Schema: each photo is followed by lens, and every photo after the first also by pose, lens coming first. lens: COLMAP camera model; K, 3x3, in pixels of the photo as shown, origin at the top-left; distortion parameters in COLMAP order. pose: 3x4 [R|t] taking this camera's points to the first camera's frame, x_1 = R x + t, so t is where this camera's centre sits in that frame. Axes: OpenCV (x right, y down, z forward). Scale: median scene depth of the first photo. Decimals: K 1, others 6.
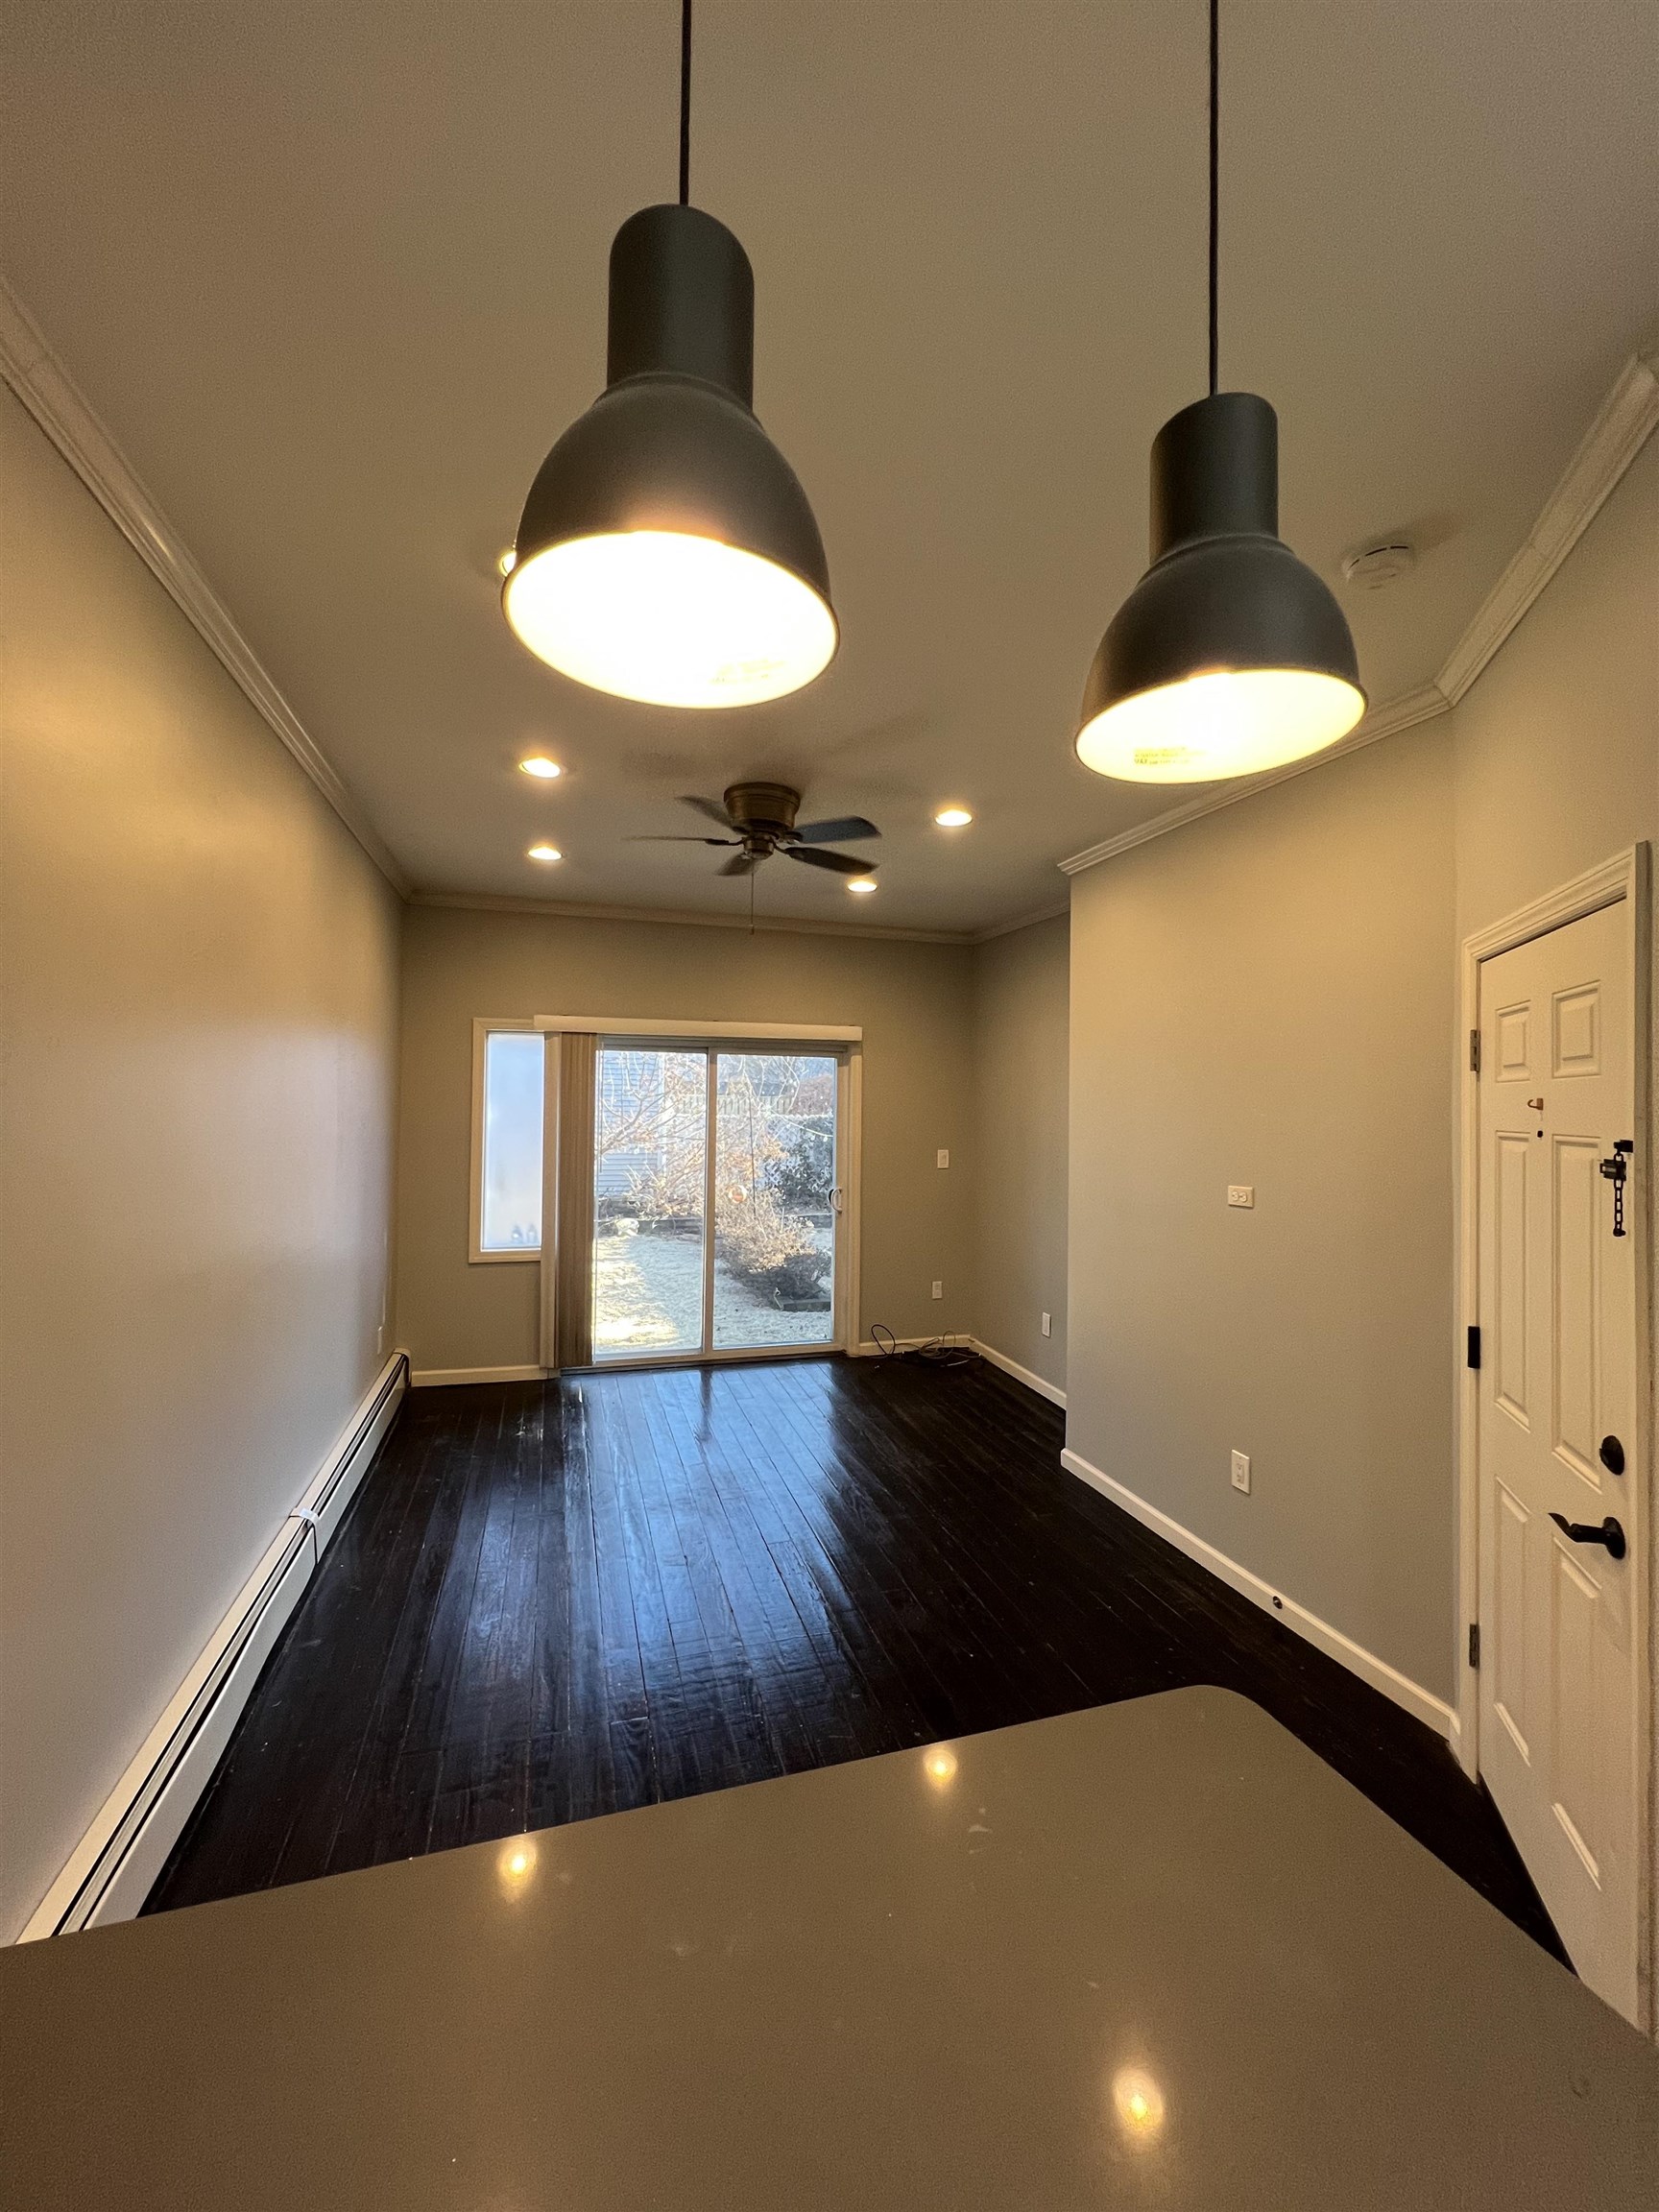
lens RADIAL K [[887.4, 0, 834.7], [0, 887.4, 1097.2], [0, 0, 1]] dist [-0.003698, 0.000014]
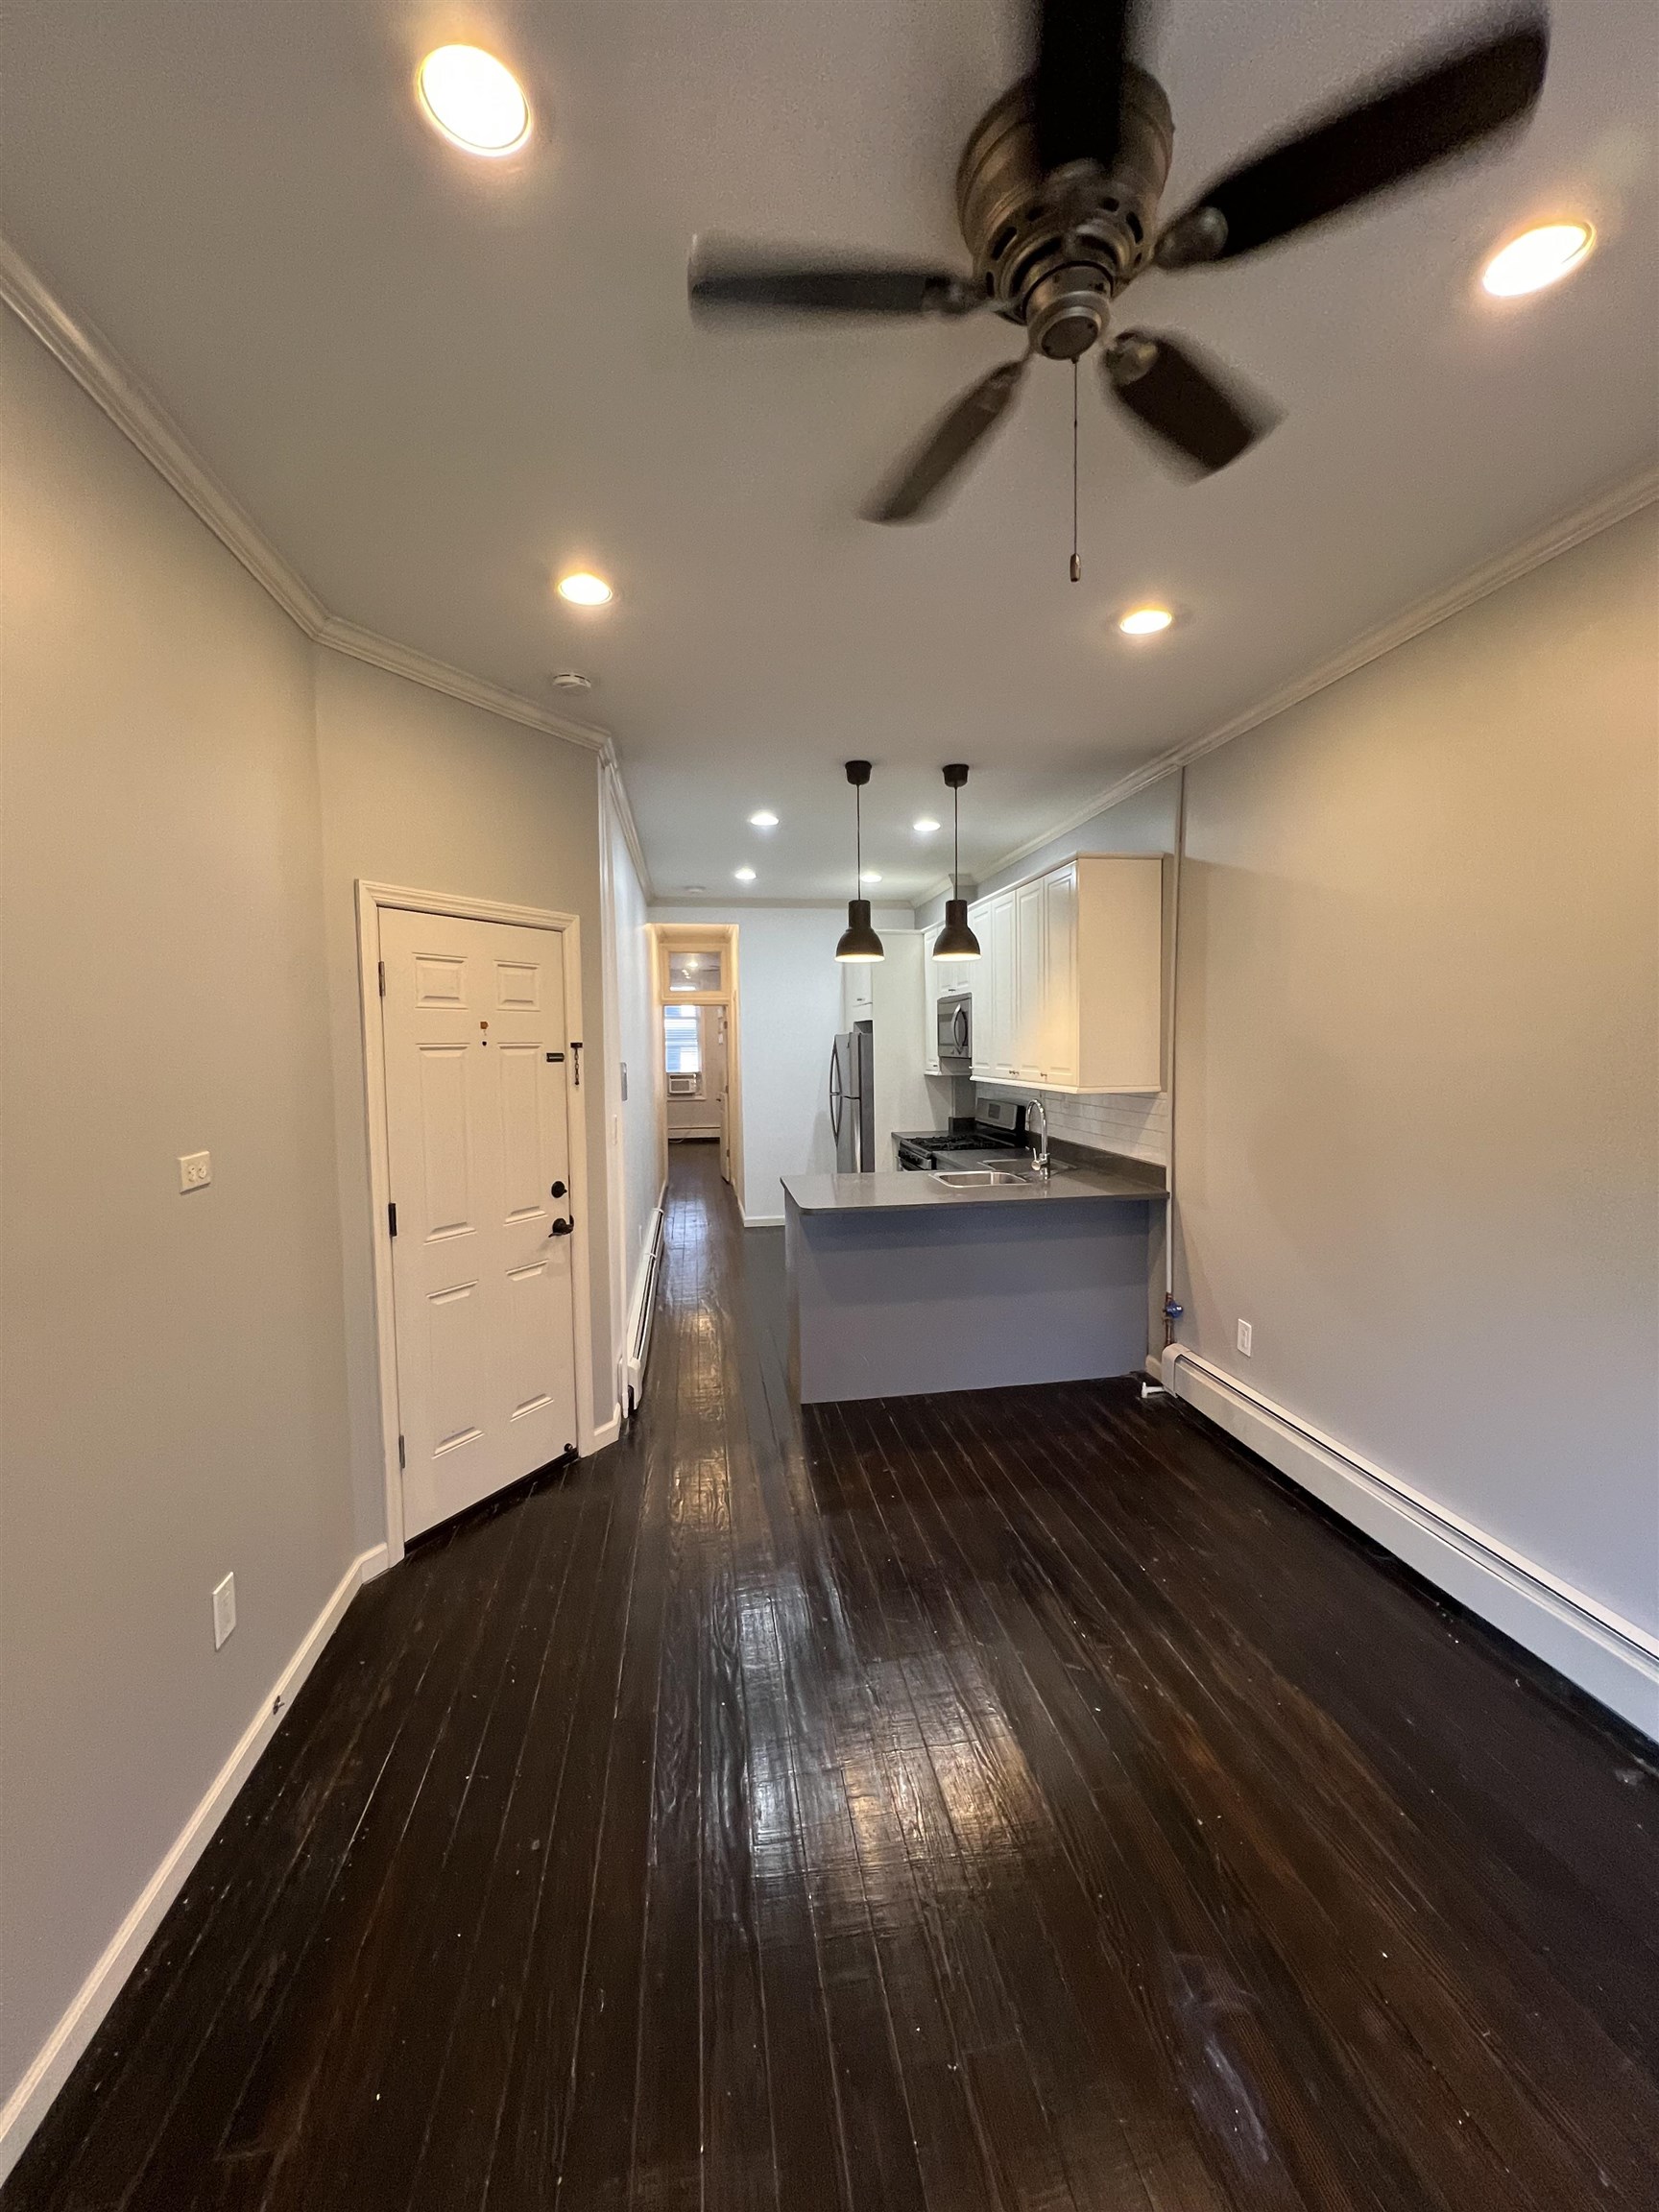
lens RADIAL K [[887.1, 0, 818.5], [0, 887.1, 1094.0], [0, 0, 1]] dist [-0.001342, -0.000116]
pose [[-0.987143, -0.009567, 0.159552, -0.027322], [-0.001673, 0.998771, 0.049540, 0.018134], [-0.159830, 0.048636, -0.985946, 0.883662]]
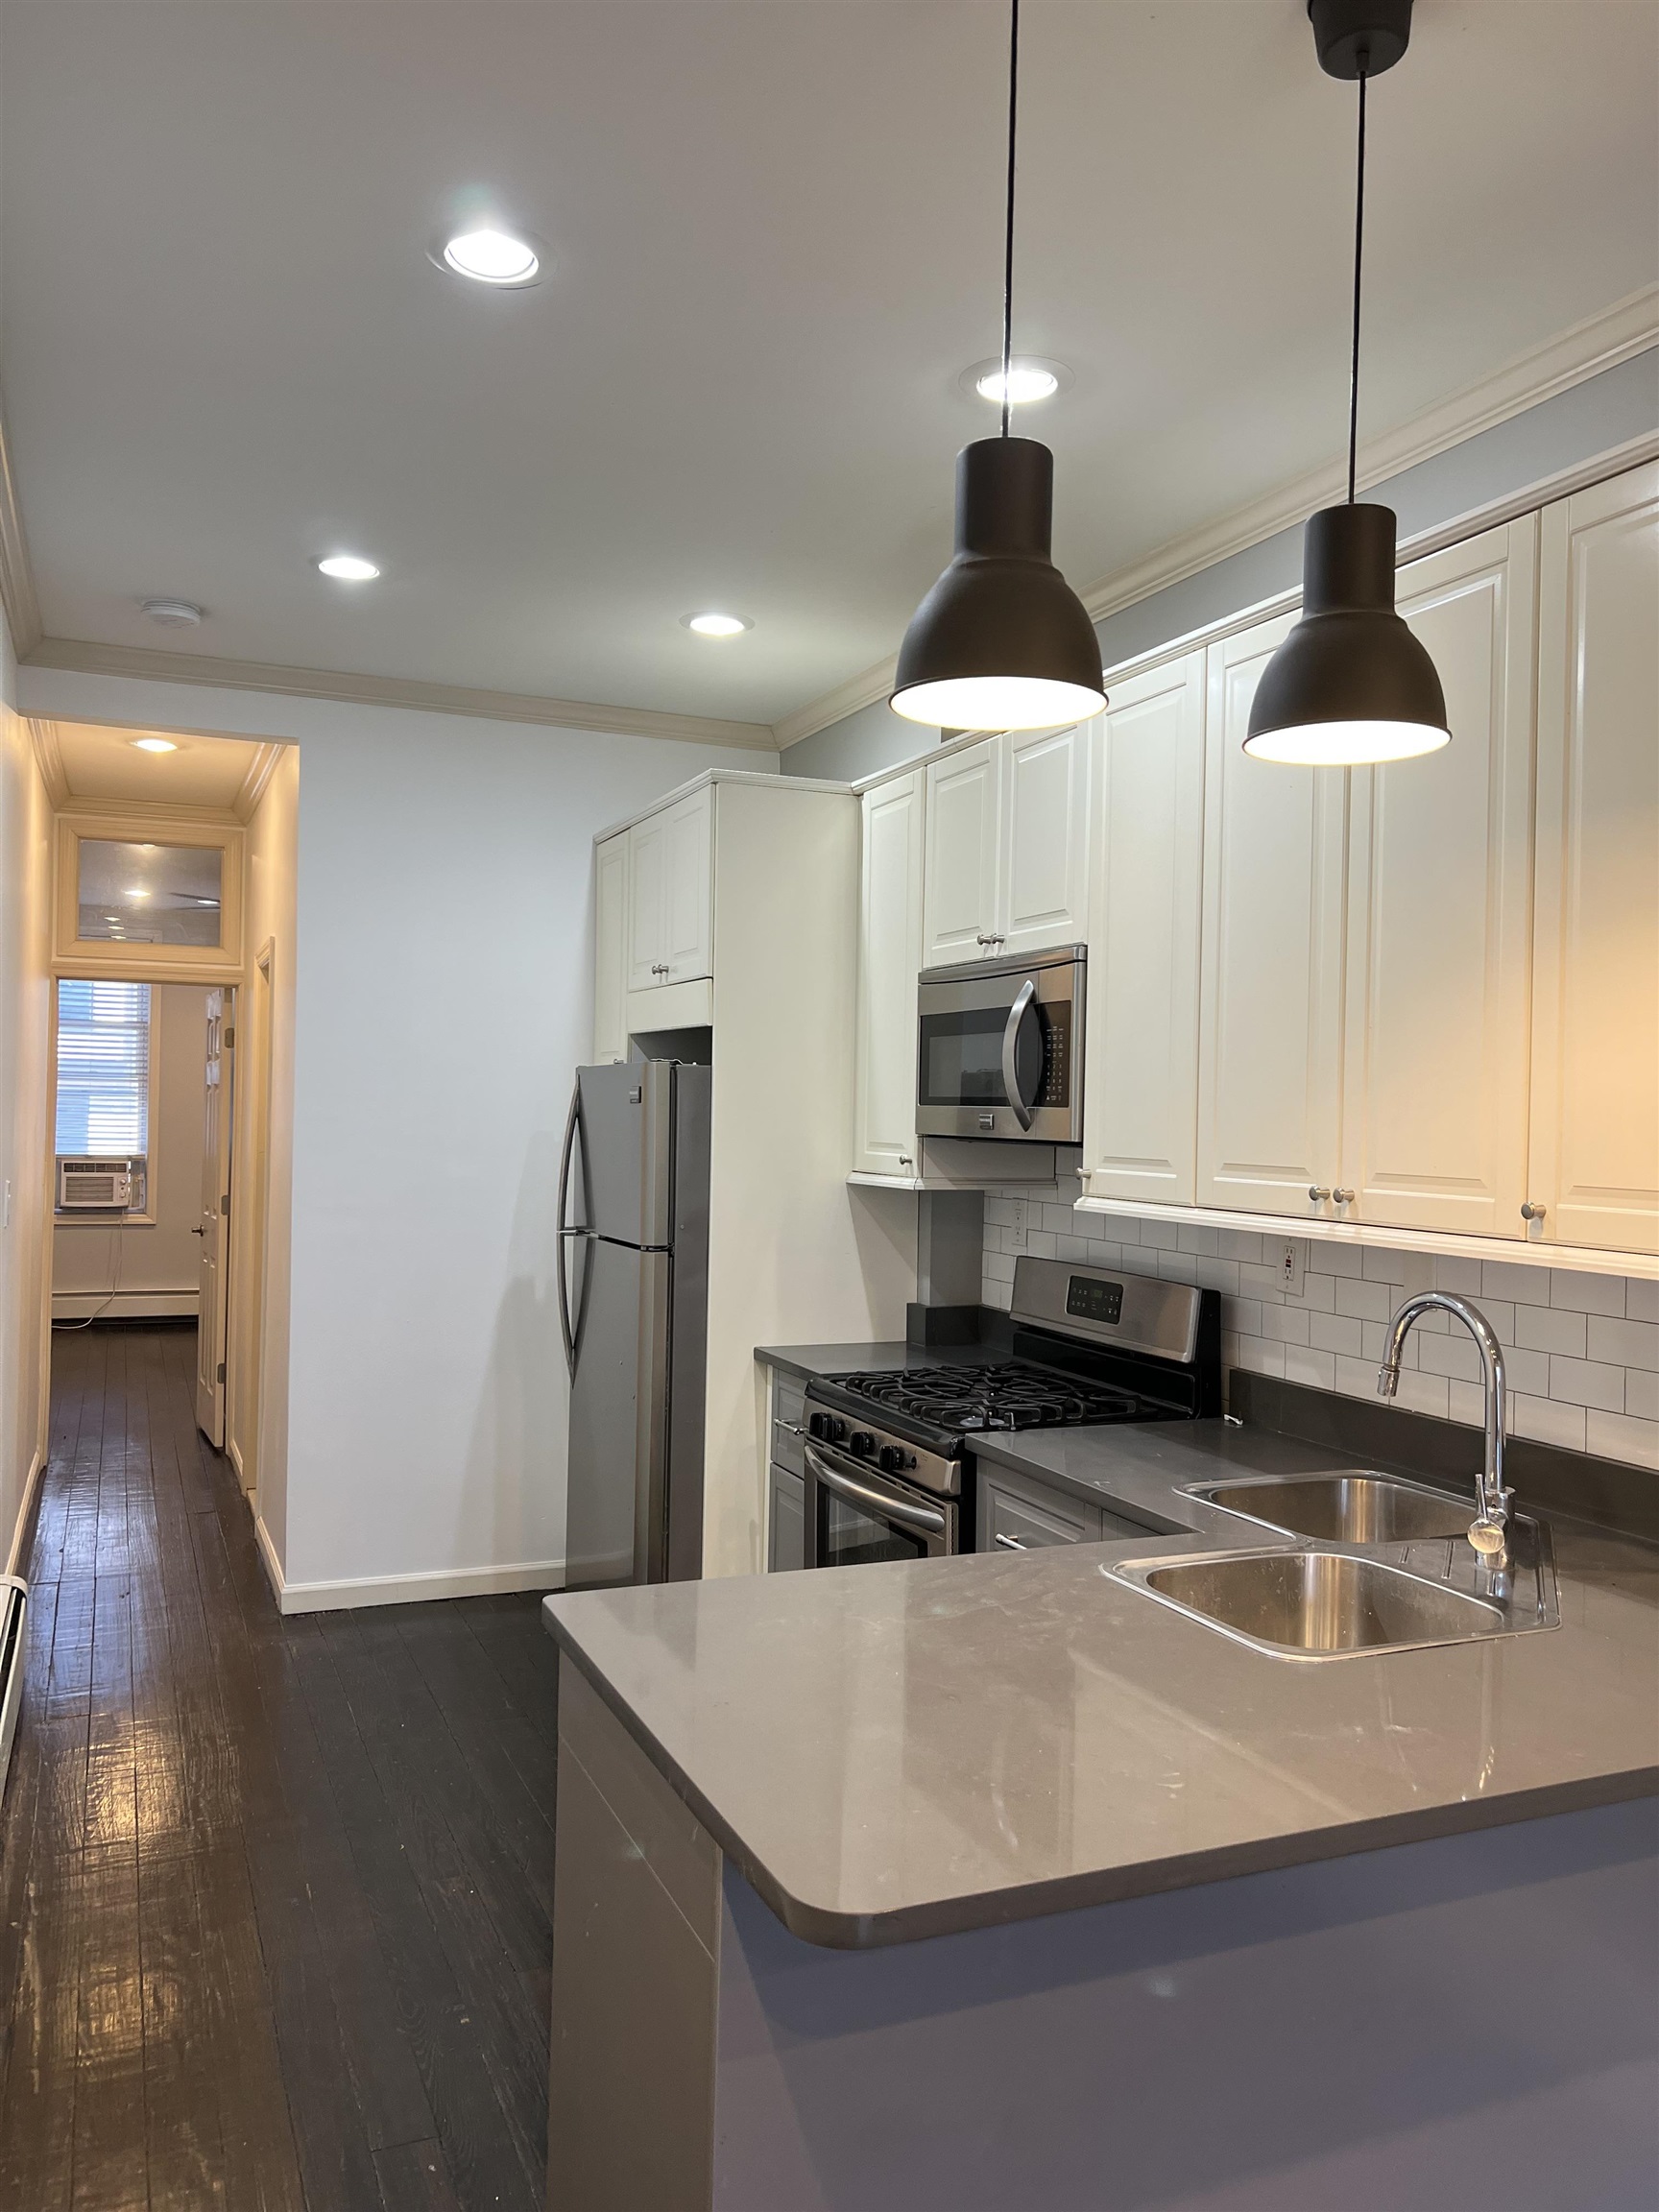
lens RADIAL K [[1661.1, 0, 831.1], [0, 1661.1, 1102.3], [0, 0, 1]] dist [0.033653, -0.003002]
pose [[-0.994043, -0.034533, -0.103371, 0.121713], [-0.032936, 0.999311, -0.017116, 0.025644], [0.103891, -0.013610, -0.994496, 0.456090]]
